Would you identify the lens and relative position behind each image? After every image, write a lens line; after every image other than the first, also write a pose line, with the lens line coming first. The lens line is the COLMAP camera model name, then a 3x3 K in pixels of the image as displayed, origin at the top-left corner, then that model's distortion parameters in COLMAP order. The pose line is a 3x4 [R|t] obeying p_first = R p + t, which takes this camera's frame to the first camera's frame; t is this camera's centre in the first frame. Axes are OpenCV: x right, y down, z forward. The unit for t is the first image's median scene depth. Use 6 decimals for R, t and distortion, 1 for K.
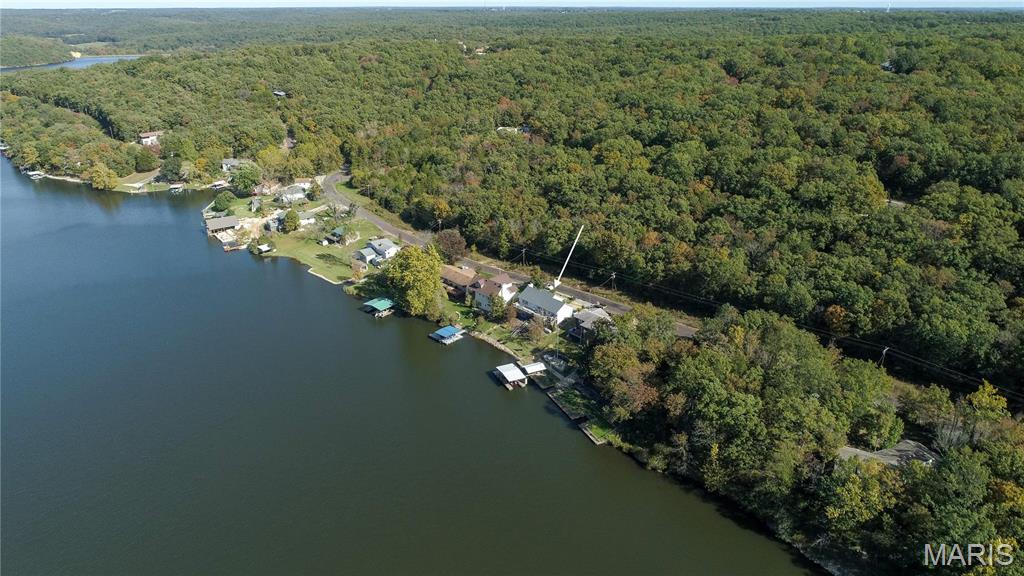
lens RADIAL K [[696.5, 0, 512.0], [0, 696.5, 288.0], [0, 0, 1]] dist [-0.000724, -0.002075]
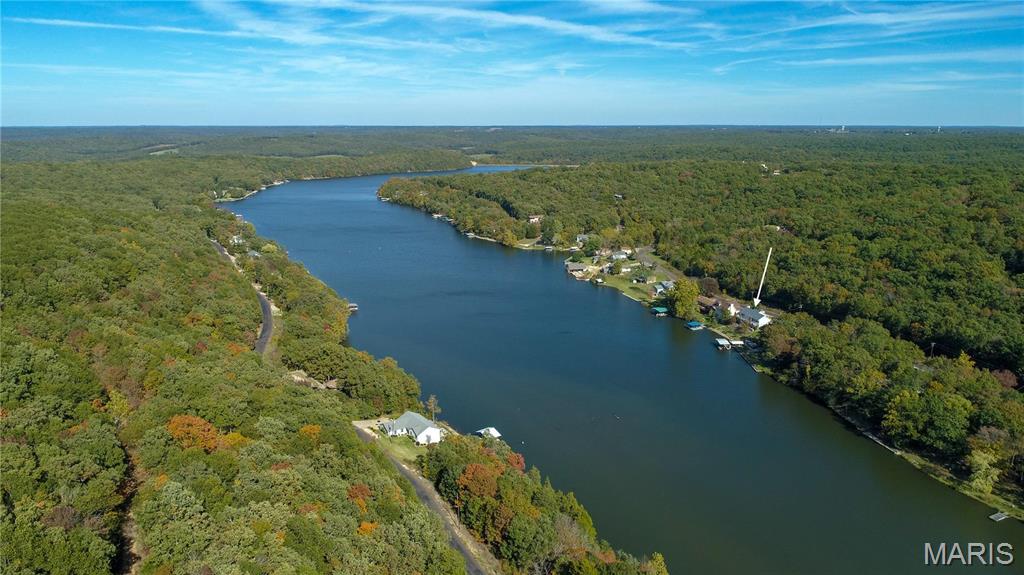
lens RADIAL K [[696.5, 0, 512.0], [0, 696.5, 287.5], [0, 0, 1]] dist [-0.000724, -0.002075]
pose [[0.898338, 0.103995, -0.426818, 0.157042], [-0.168191, 0.978968, -0.115470, 0.167155], [0.405833, 0.175518, 0.896935, -0.531596]]
